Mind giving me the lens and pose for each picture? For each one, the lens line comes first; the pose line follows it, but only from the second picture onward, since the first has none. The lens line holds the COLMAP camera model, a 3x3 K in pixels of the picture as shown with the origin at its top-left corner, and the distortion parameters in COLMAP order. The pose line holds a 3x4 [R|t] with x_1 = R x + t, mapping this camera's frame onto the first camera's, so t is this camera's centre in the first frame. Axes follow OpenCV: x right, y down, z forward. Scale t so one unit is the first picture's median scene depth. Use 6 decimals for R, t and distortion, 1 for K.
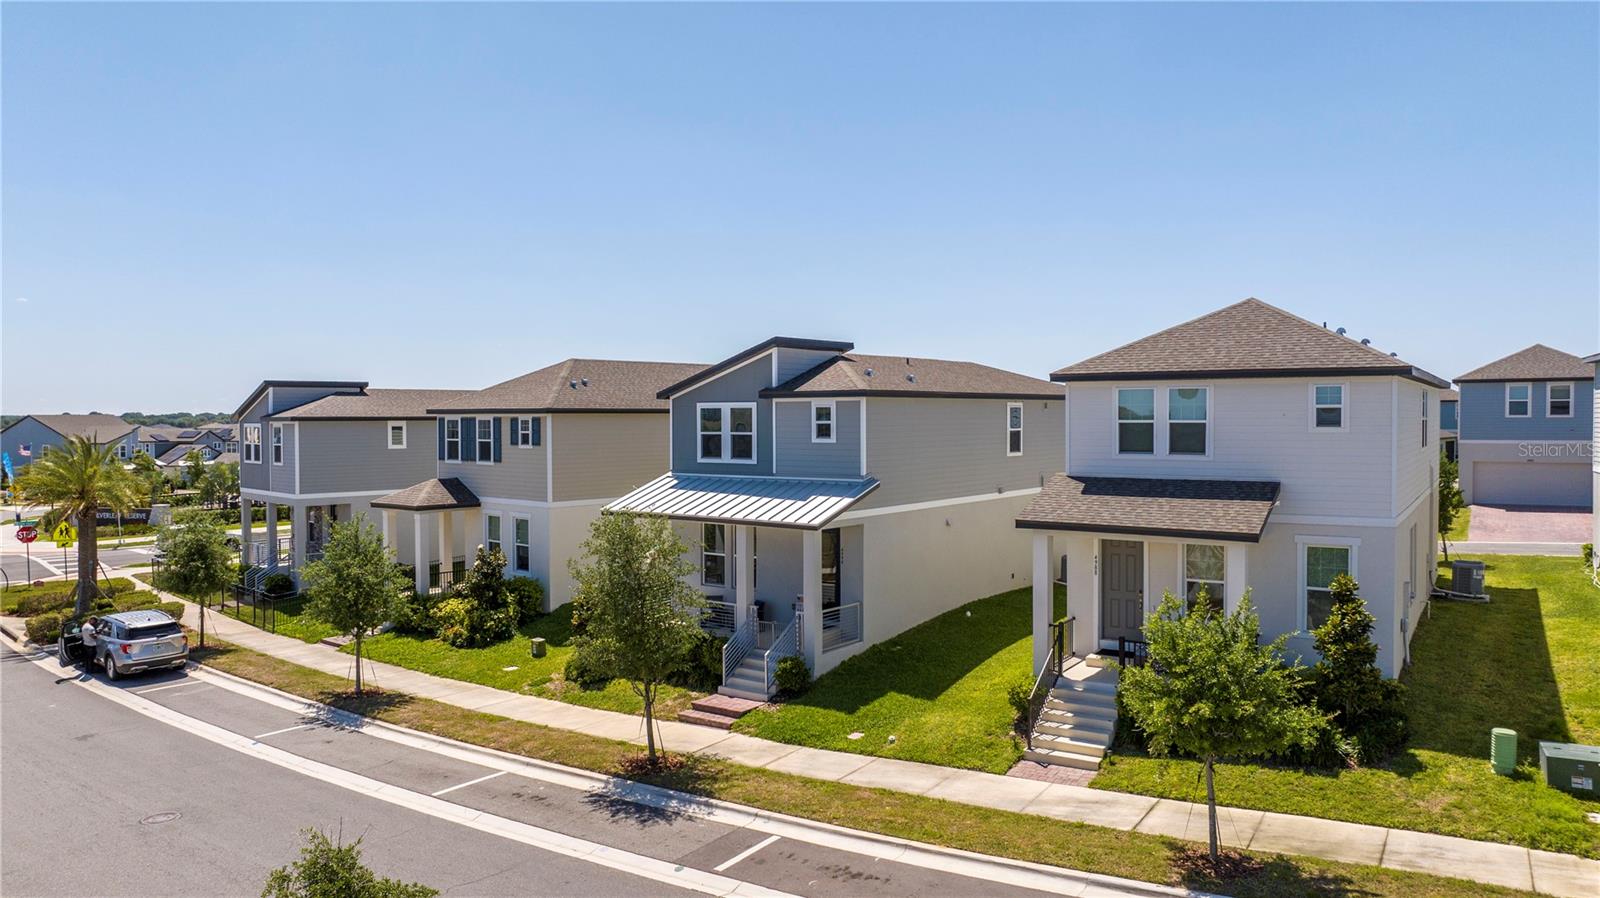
lens RADIAL K [[1139.5, 0, 803.3], [0, 1139.5, 447.7], [0, 0, 1]] dist [-0.026257, -0.004098]
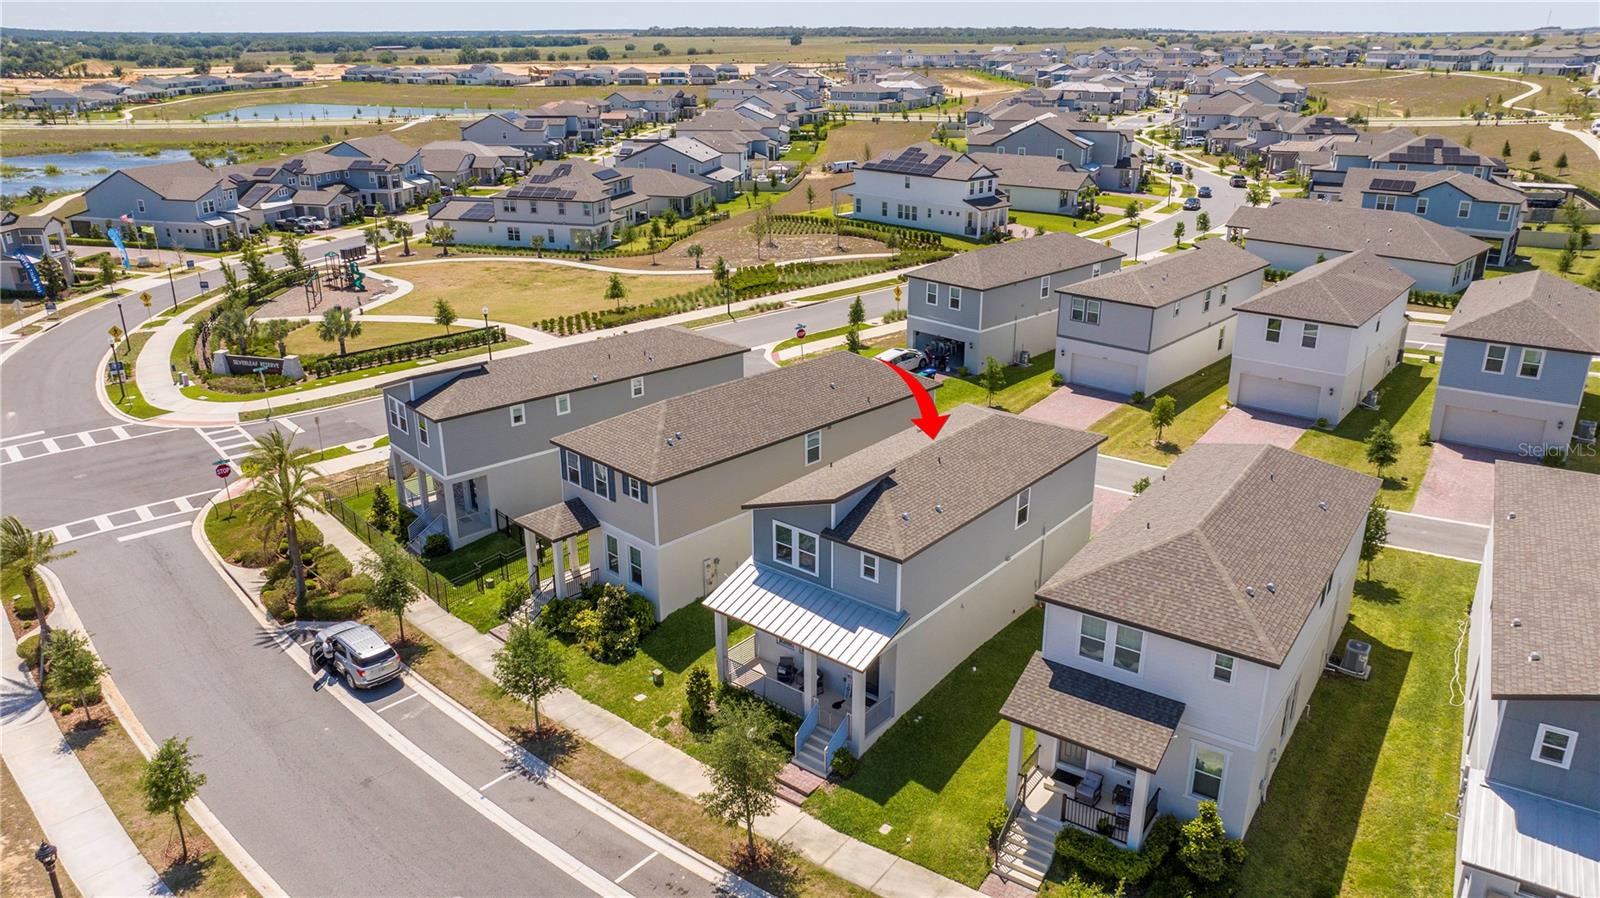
lens RADIAL K [[1139.5, 0, 797.8], [0, 1139.5, 446.4], [0, 0, 1]] dist [-0.026257, -0.004098]
pose [[0.998822, 0.016570, -0.045601, -0.007146], [-0.000877, 0.945888, 0.324493, -0.560132], [0.048510, -0.324071, 0.944788, -0.207257]]
